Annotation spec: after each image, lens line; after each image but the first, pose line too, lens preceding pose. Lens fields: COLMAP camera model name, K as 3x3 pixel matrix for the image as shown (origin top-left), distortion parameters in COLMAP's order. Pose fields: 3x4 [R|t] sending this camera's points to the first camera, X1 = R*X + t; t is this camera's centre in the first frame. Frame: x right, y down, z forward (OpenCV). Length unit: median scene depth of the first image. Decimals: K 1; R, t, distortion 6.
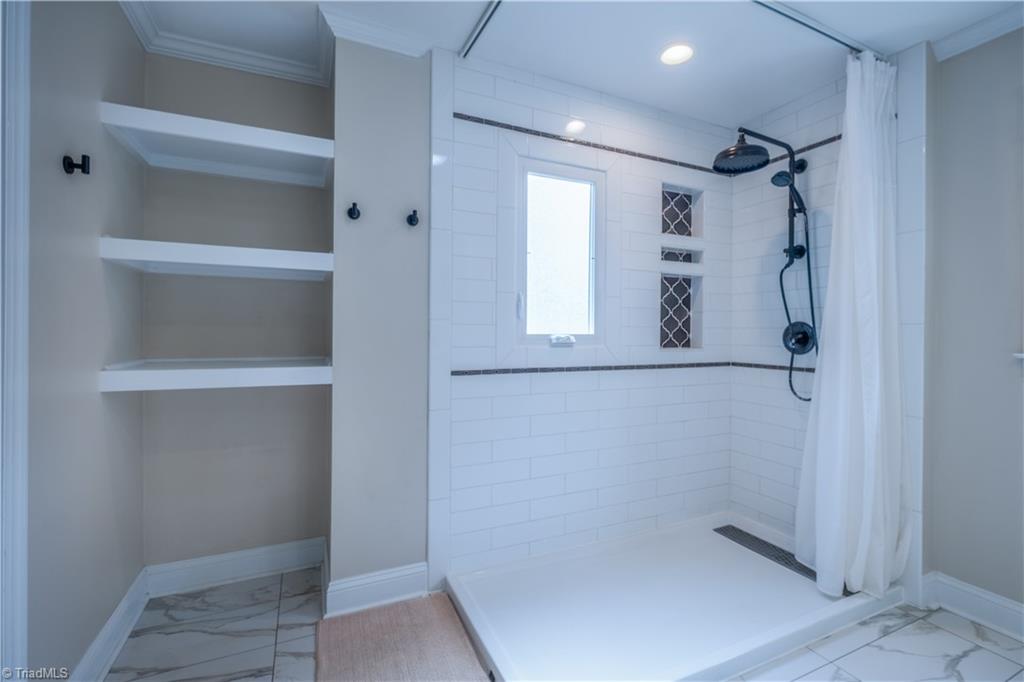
lens RADIAL K [[451.5, 0, 511.6], [0, 451.5, 333.4], [0, 0, 1]] dist [-0.003030, 0.000475]
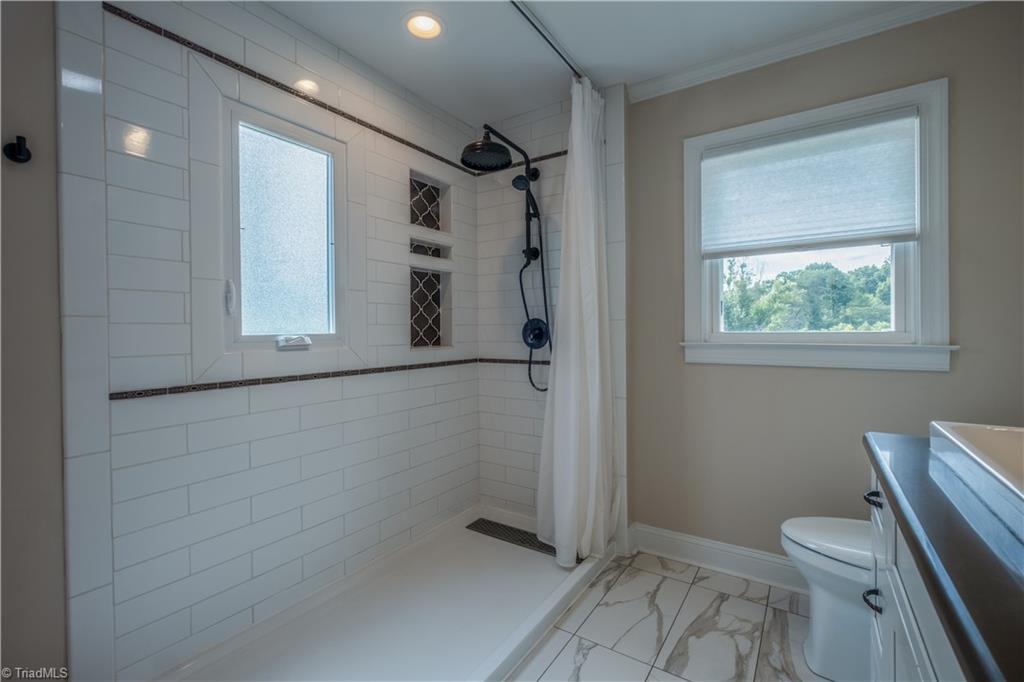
lens RADIAL K [[450.0, 0, 510.4], [0, 450.0, 335.0], [0, 0, 1]] dist [-0.003021, 0.000201]
pose [[0.853551, -0.020637, 0.520601, 0.024430], [0.017001, 0.999786, 0.011758, -0.000295], [-0.520733, -0.001185, 0.853719, 0.113007]]
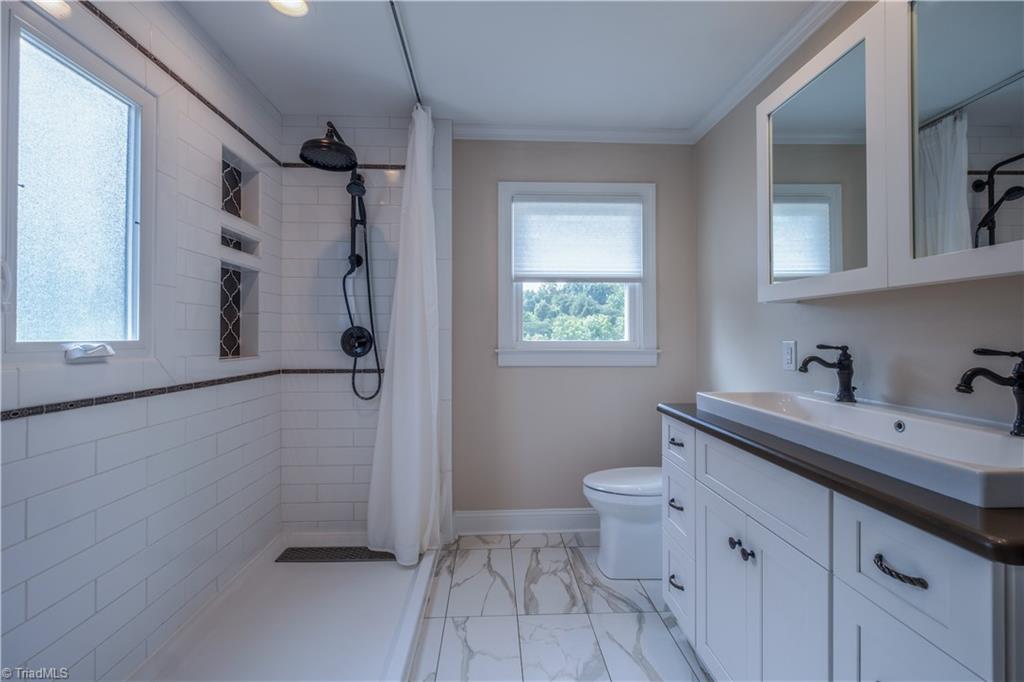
lens RADIAL K [[450.0, 0, 510.4], [0, 450.0, 335.0], [0, 0, 1]] dist [-0.003021, 0.000201]
pose [[0.378099, -0.002022, 0.925763, -0.213790], [0.006809, 0.999977, -0.000597, -0.002811], [-0.925740, 0.006529, 0.378104, 0.273073]]
